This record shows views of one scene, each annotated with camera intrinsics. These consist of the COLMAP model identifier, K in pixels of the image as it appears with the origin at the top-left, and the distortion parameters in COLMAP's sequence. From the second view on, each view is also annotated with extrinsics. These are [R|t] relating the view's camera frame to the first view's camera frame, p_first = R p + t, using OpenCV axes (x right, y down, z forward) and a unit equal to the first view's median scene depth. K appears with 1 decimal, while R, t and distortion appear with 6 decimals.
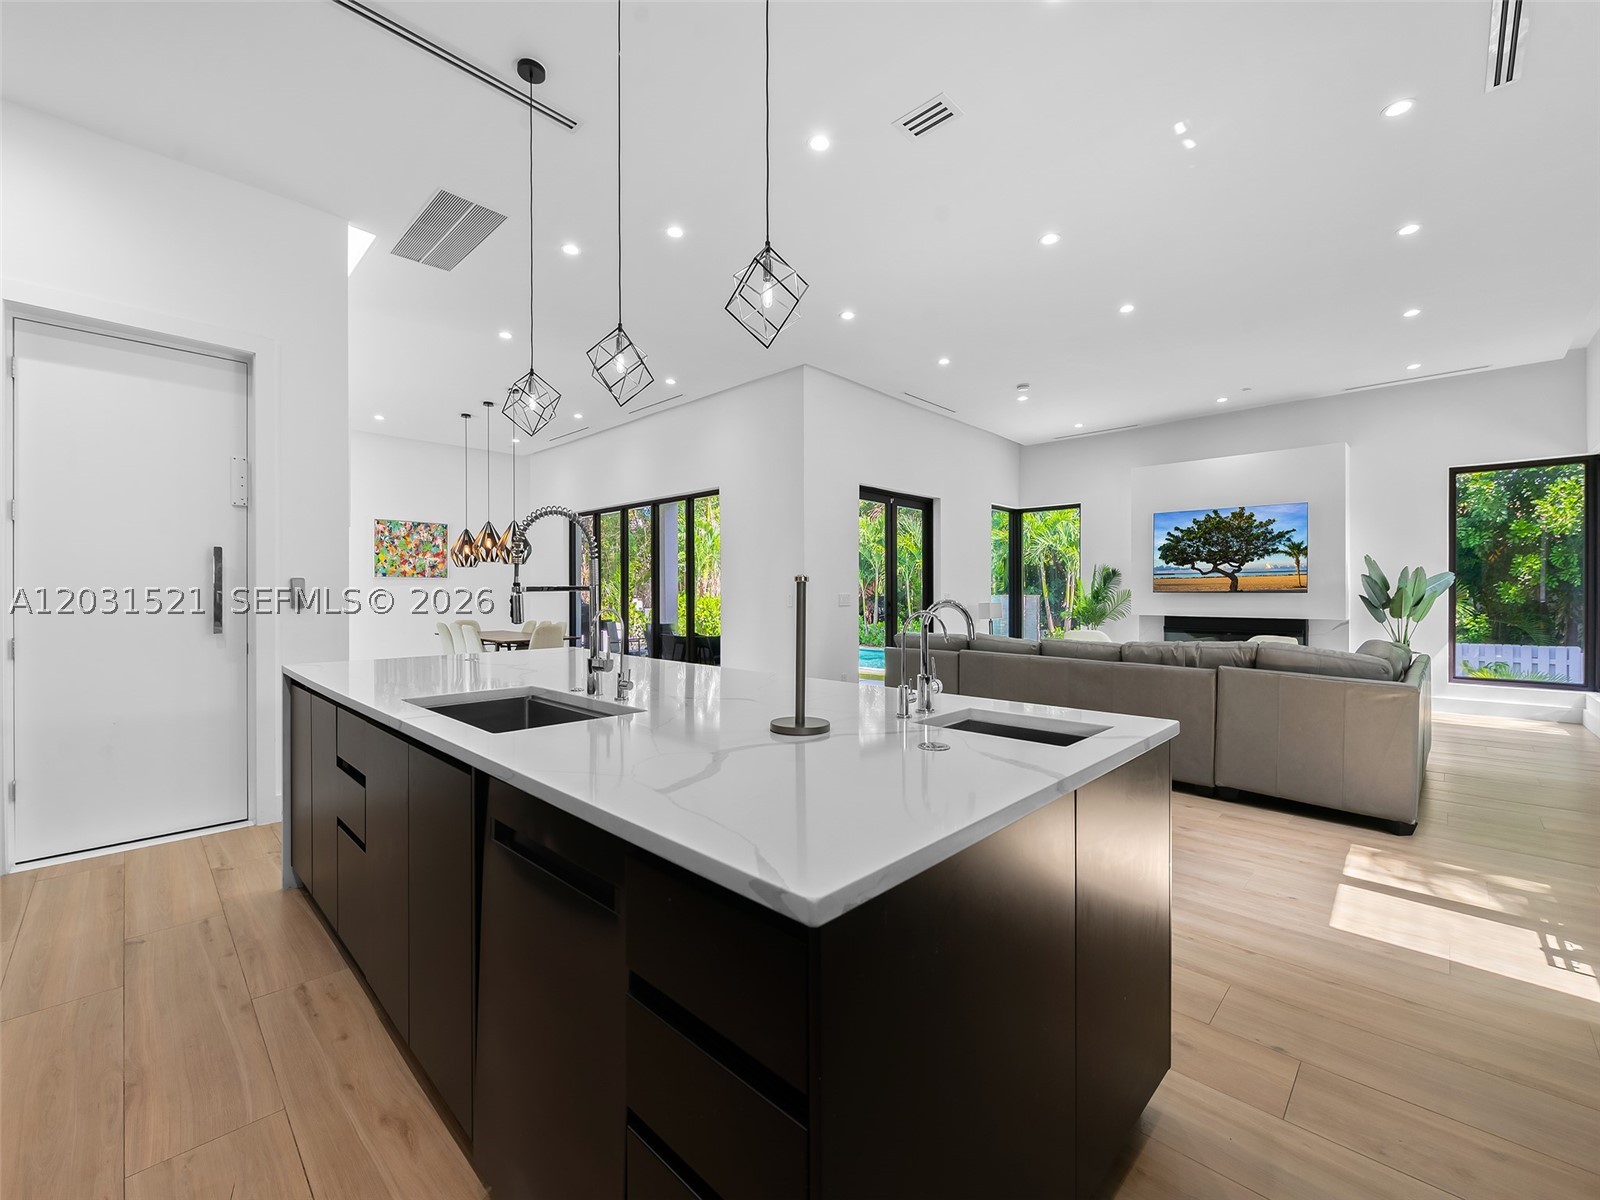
lens RADIAL K [[675.7, 0, 797.7], [0, 675.7, 593.4], [0, 0, 1]] dist [-0.000474, -0.000679]
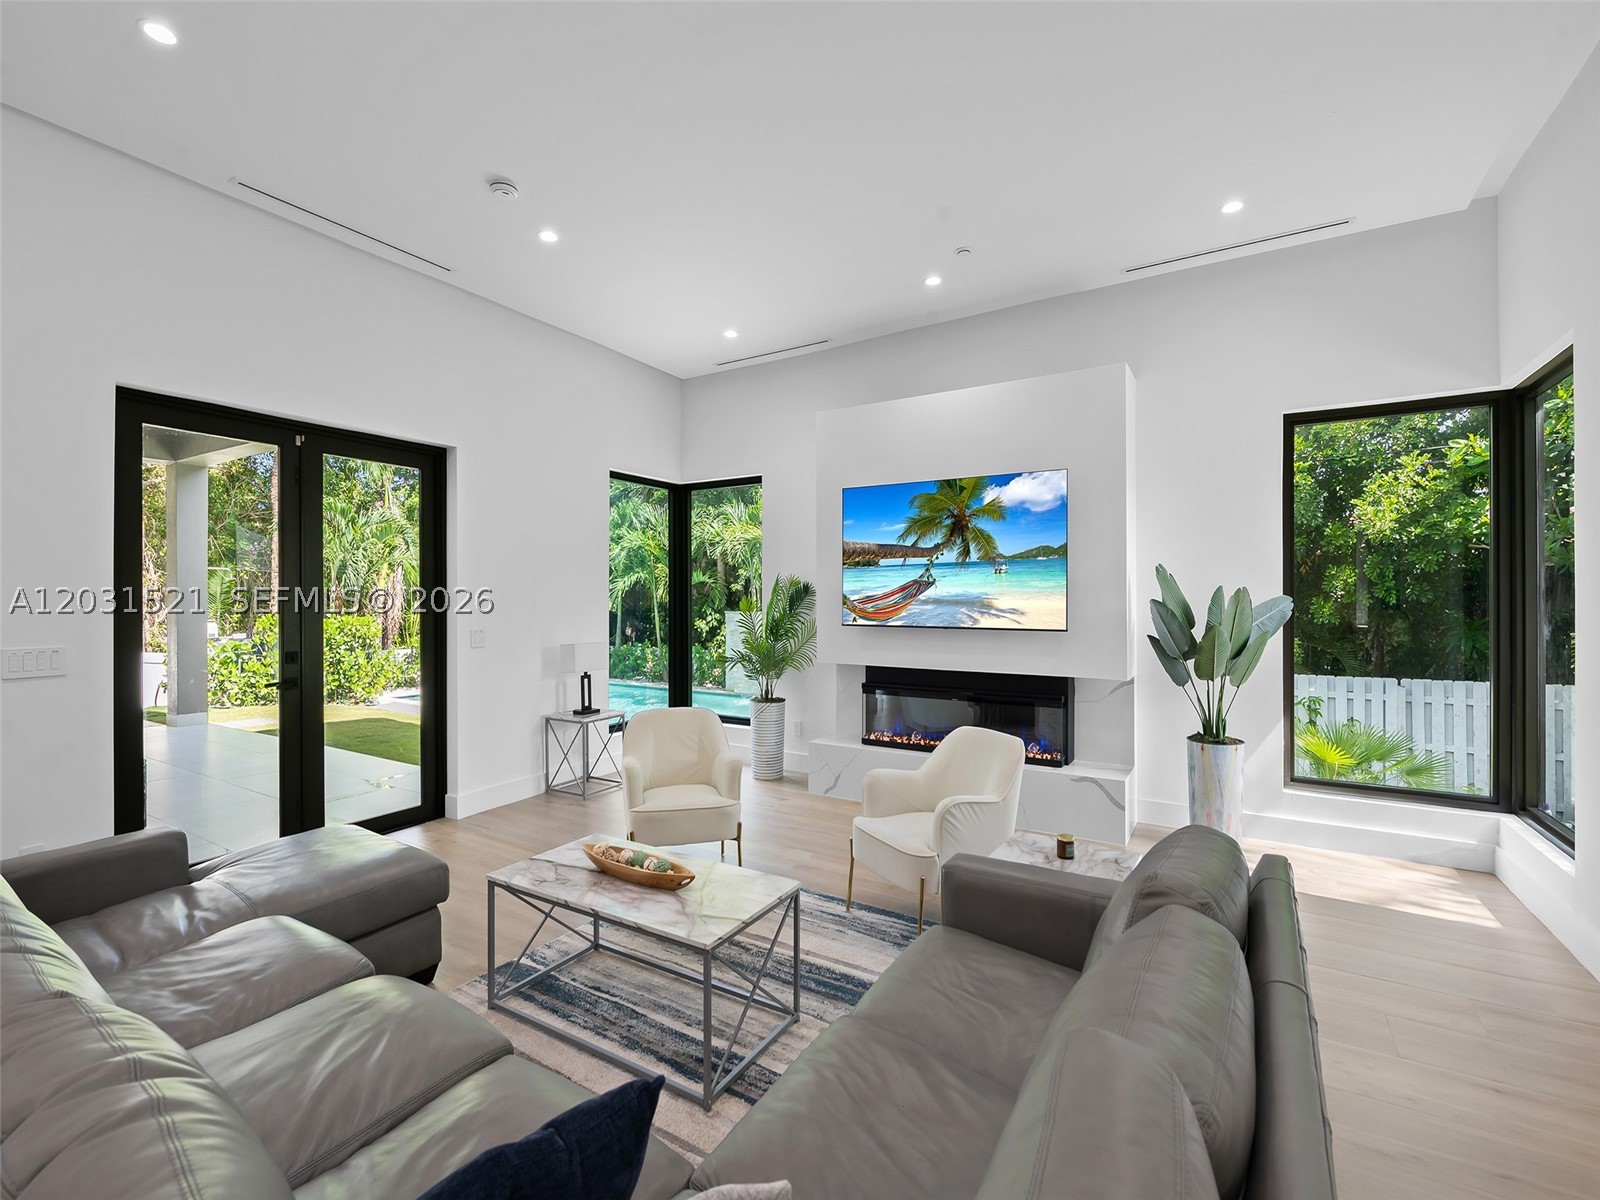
lens RADIAL K [[732.4, 0, 801.2], [0, 732.4, 597.1], [0, 0, 1]] dist [0.000924, -0.000709]
pose [[0.975950, 0.000949, 0.217992, 0.422078], [0.000095, 0.999989, -0.004780, -0.027074], [-0.217994, 0.004685, 0.975939, 0.474005]]
